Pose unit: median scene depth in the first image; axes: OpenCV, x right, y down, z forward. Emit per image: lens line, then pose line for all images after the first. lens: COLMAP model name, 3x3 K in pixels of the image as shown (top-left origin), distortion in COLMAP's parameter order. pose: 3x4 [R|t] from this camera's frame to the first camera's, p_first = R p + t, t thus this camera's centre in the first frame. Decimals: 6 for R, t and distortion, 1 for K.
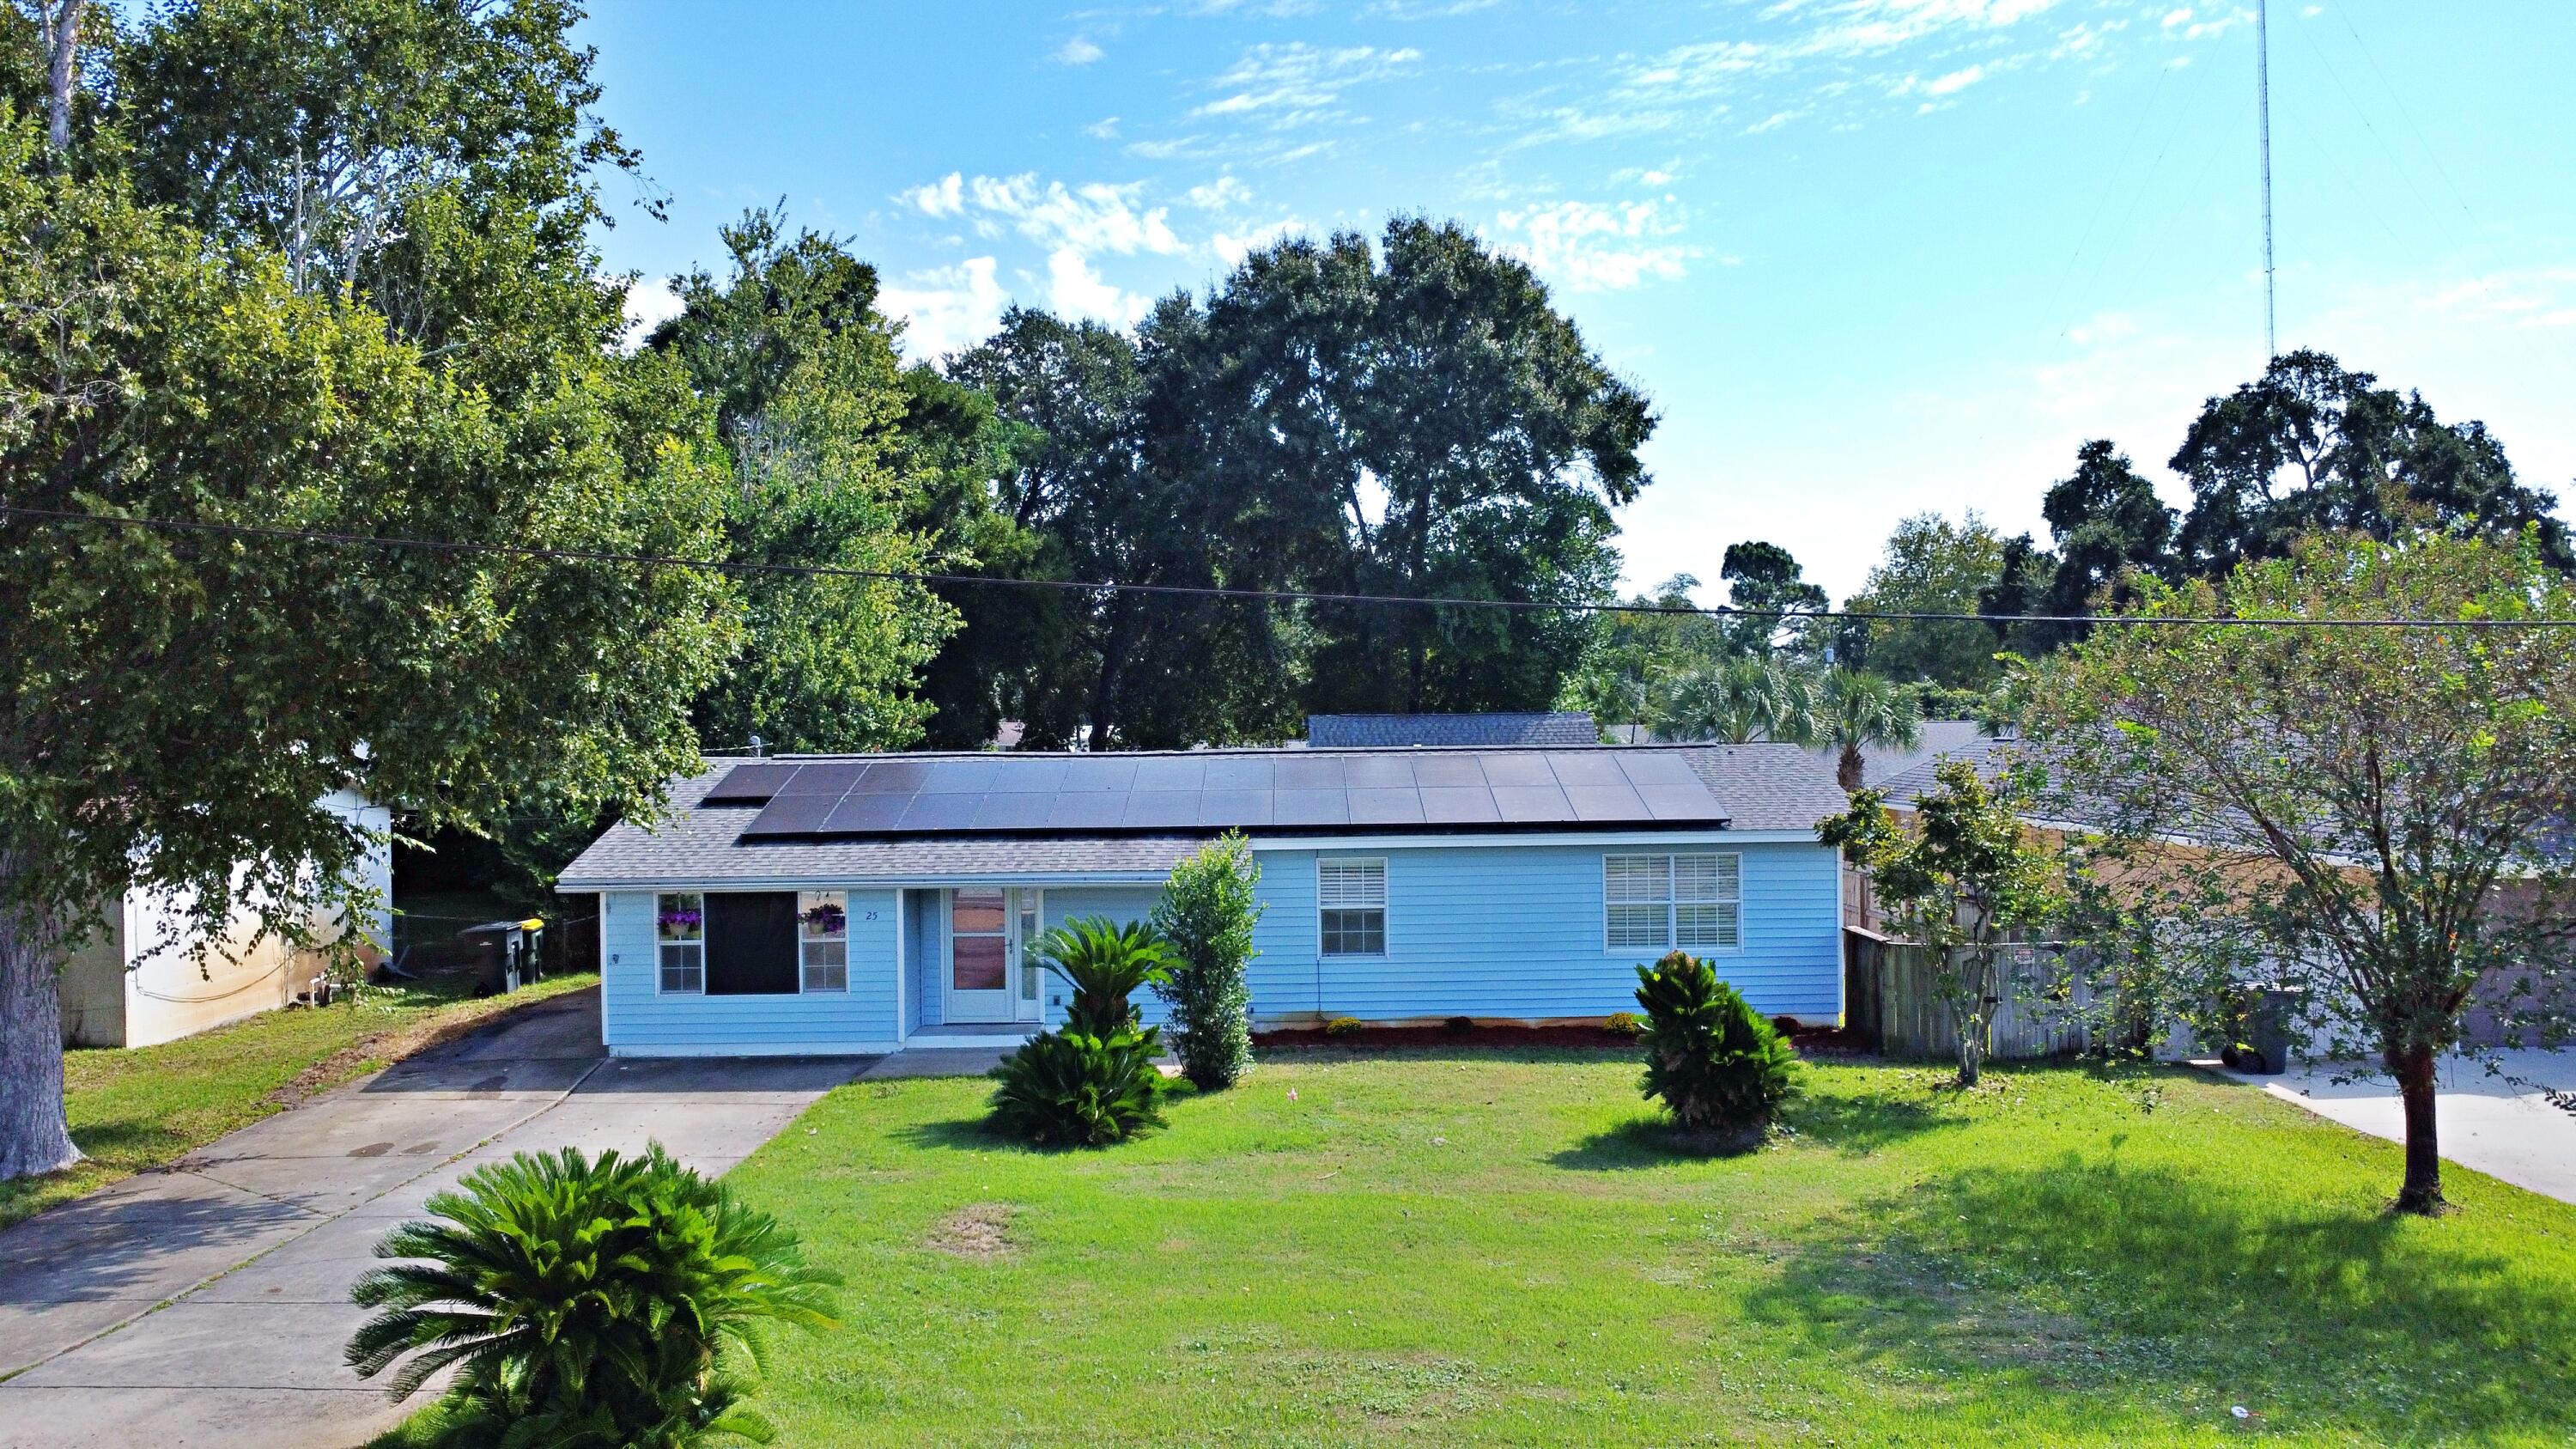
lens RADIAL K [[1888.8, 0, 1288.0], [0, 1888.8, 724.5], [0, 0, 1]] dist [-0.025700, -0.010587]
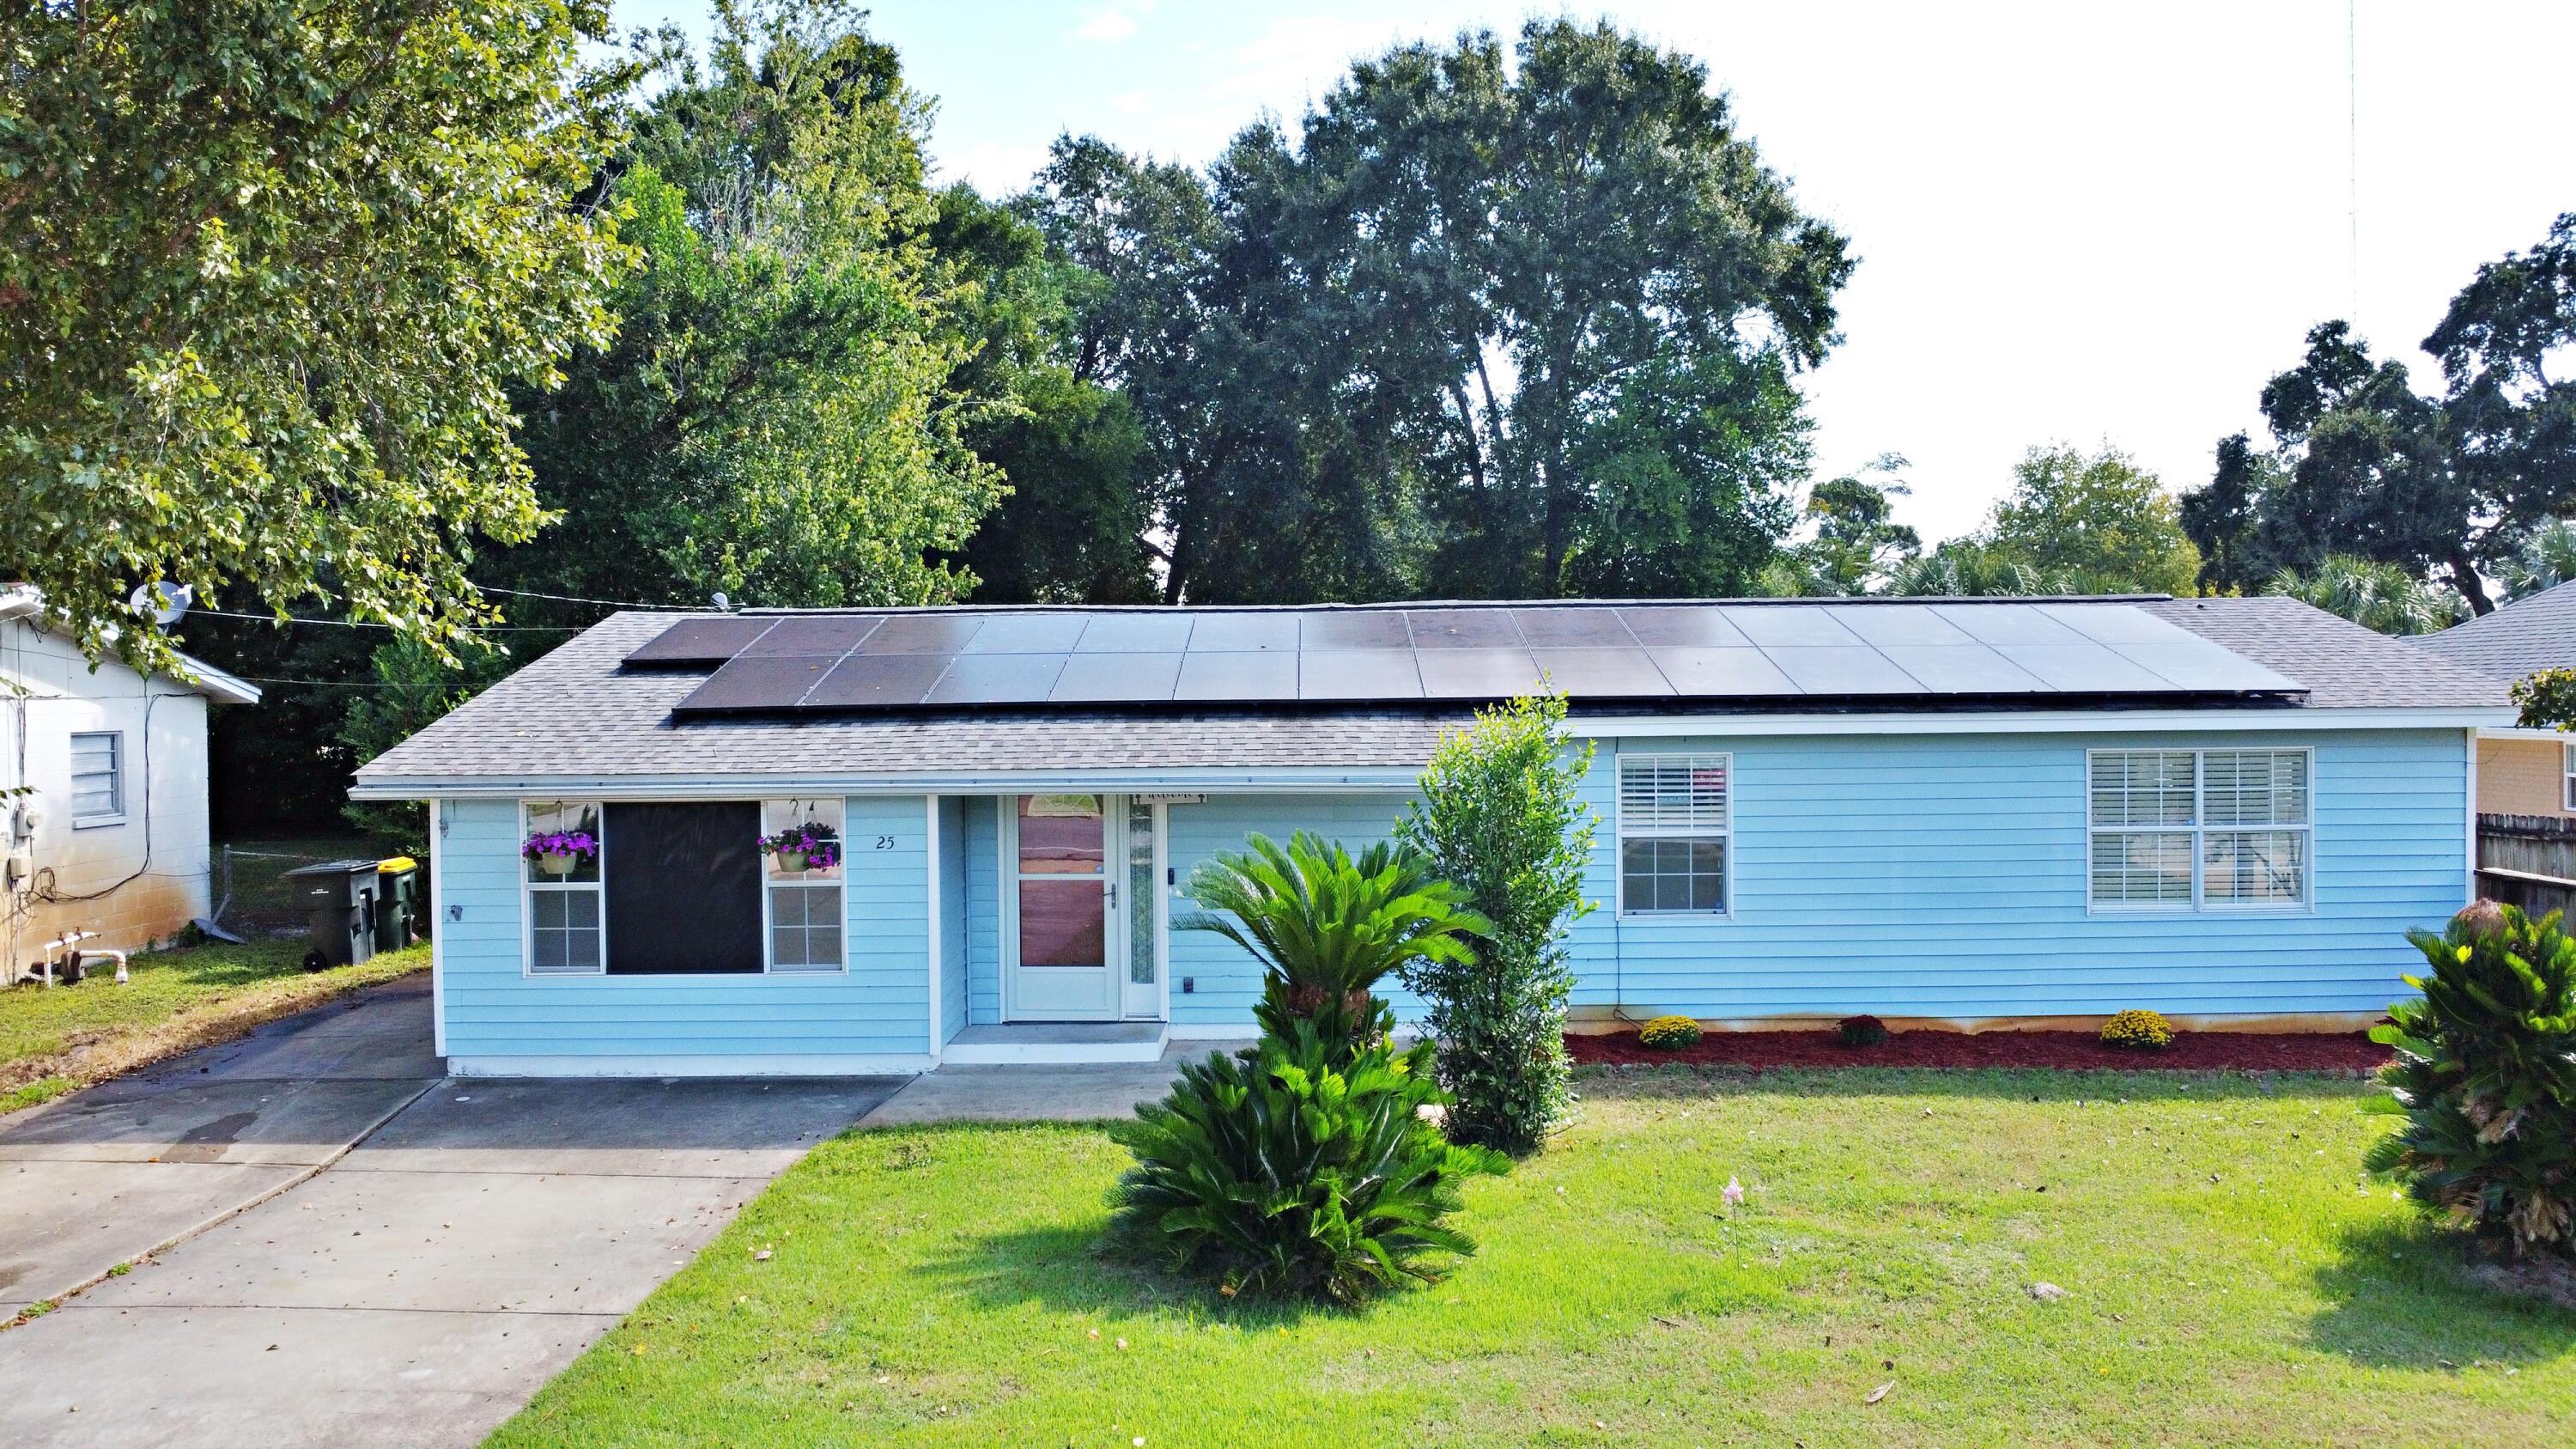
lens RADIAL K [[1888.8, 0, 1288.0], [0, 1888.8, 724.5], [0, 0, 1]] dist [-0.025700, -0.010587]
pose [[0.999910, 0.004067, -0.012773, -0.073372], [-0.003835, 0.999829, 0.018087, 0.044954], [0.012845, -0.018036, 0.999755, 0.346325]]
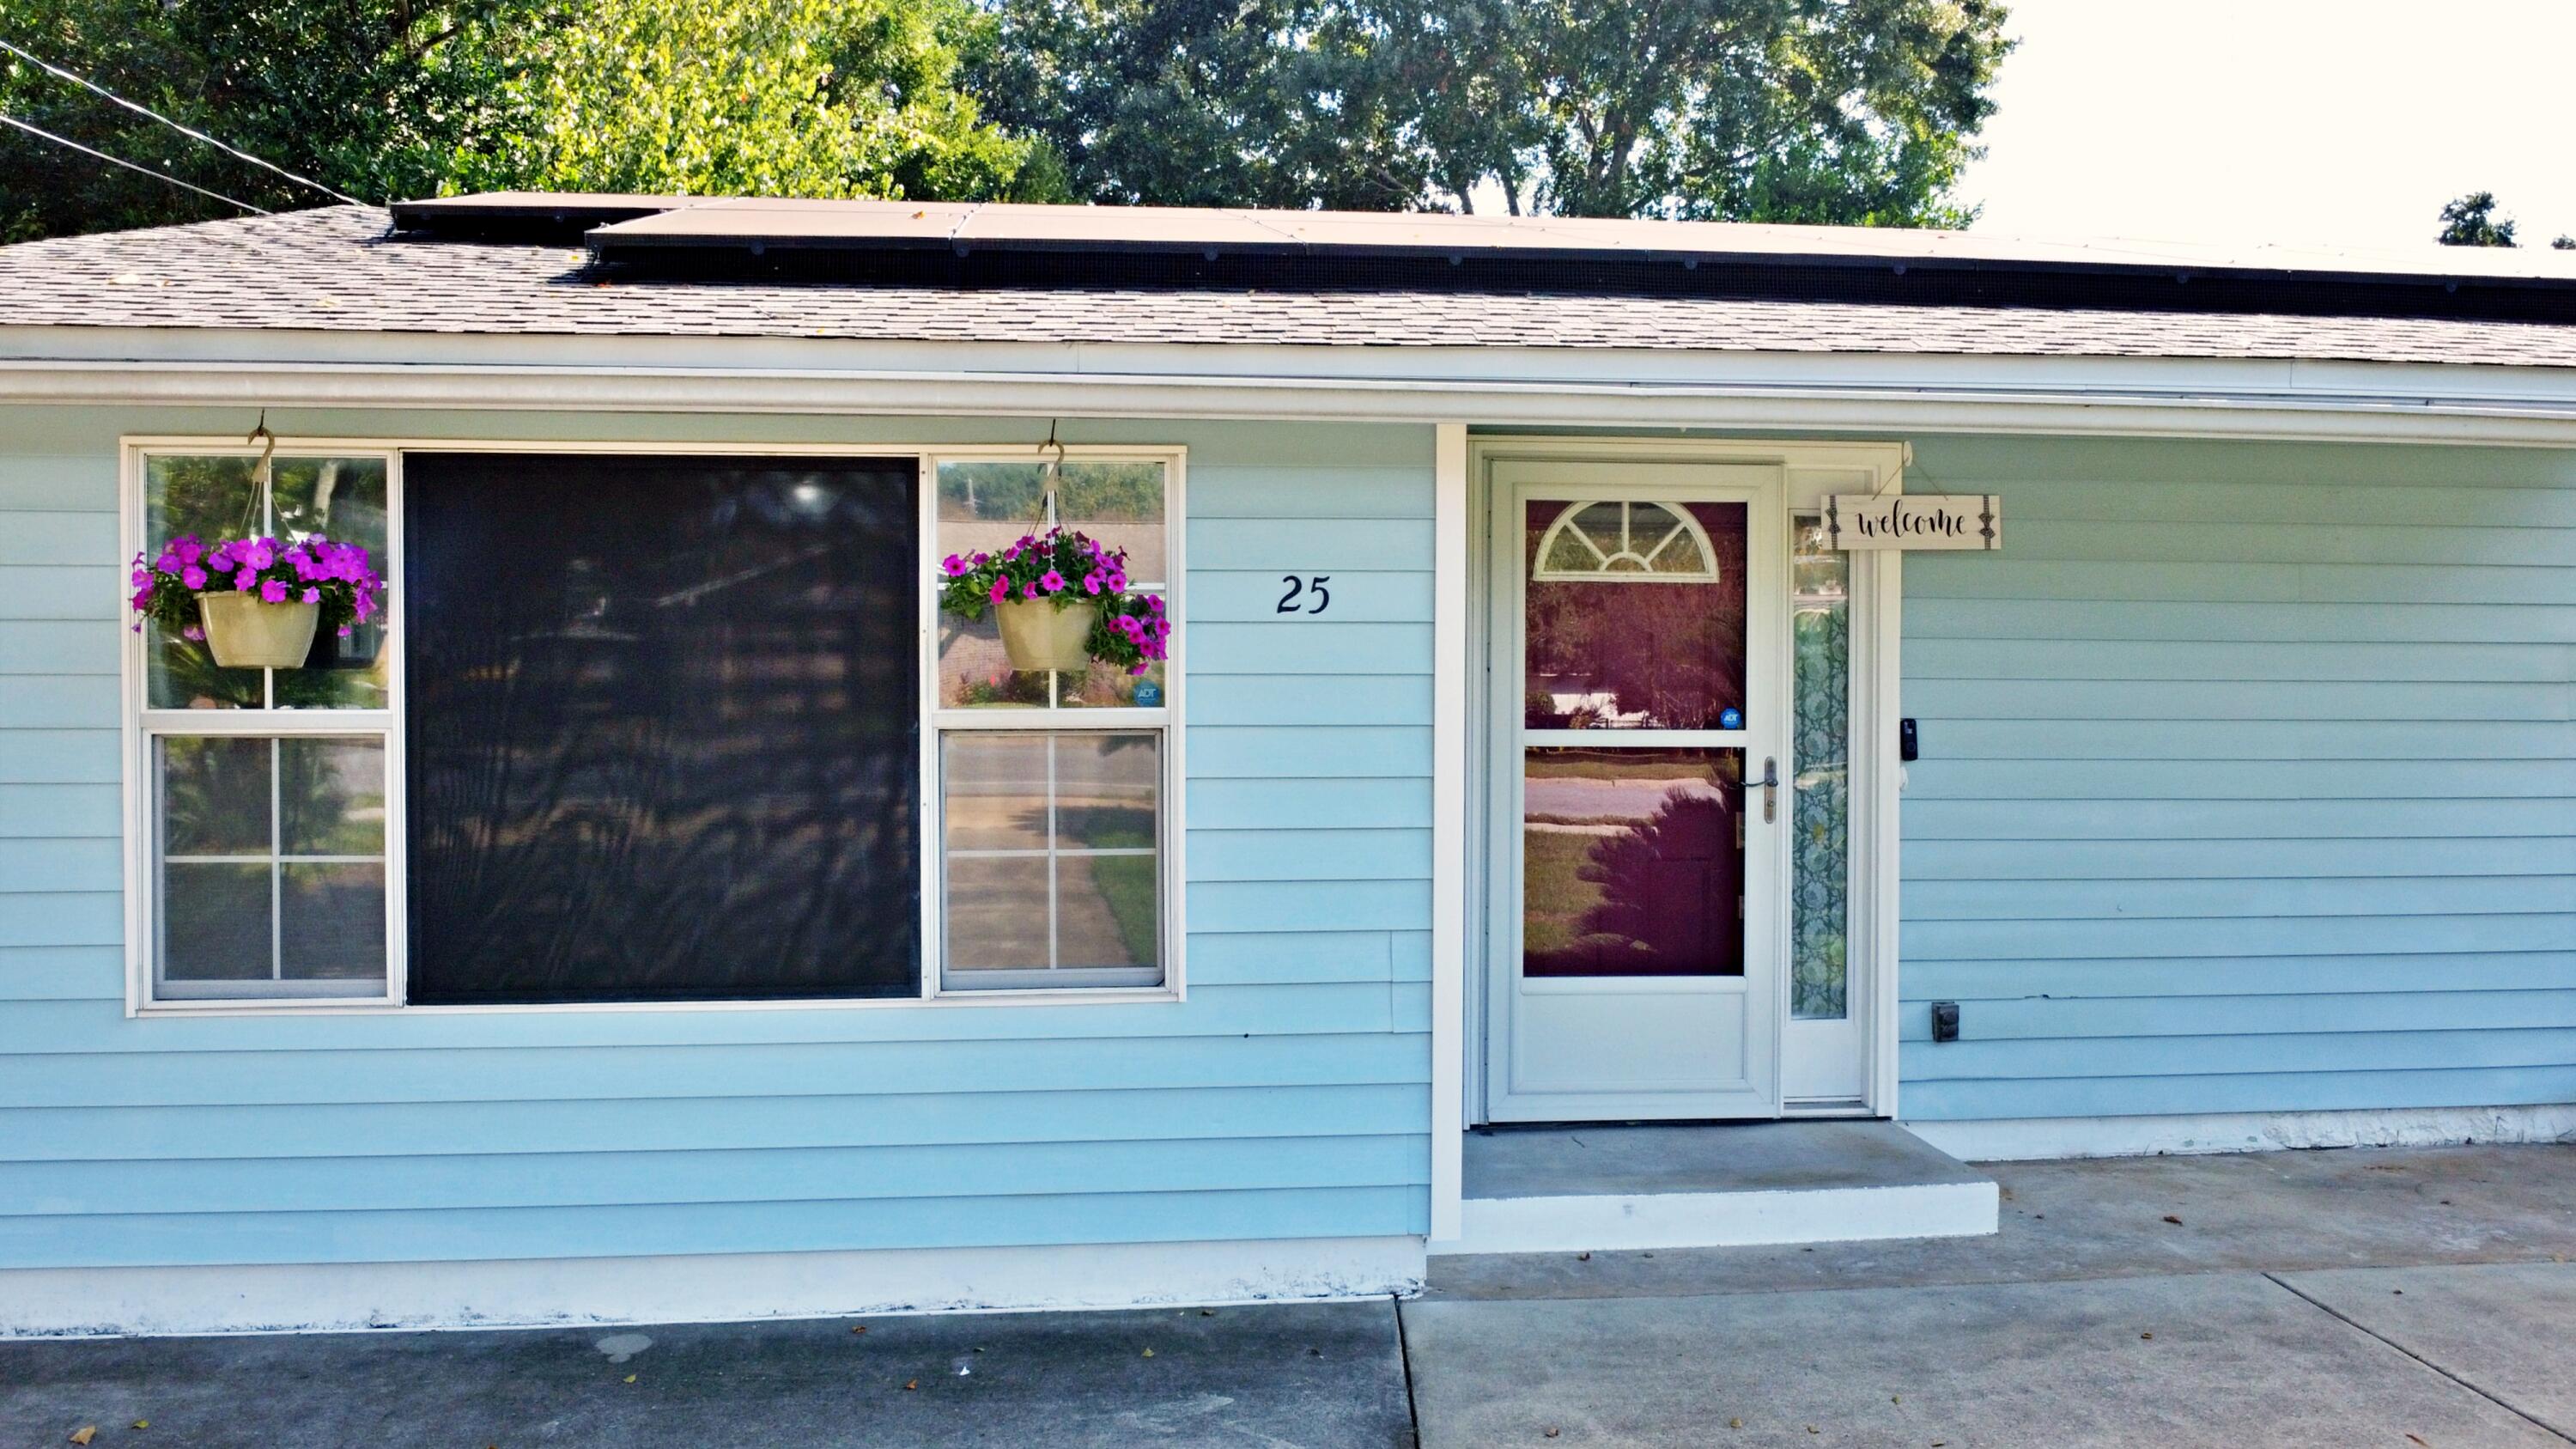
lens RADIAL K [[2146.2, 0, 1288.0], [0, 2146.2, 724.5], [0, 0, 1]] dist [-0.025354, -0.005567]
pose [[0.993686, 0.012898, 0.111450, -0.208122], [-0.014646, 0.999782, 0.014879, 0.094122], [-0.111234, -0.016418, 0.993659, 0.658777]]
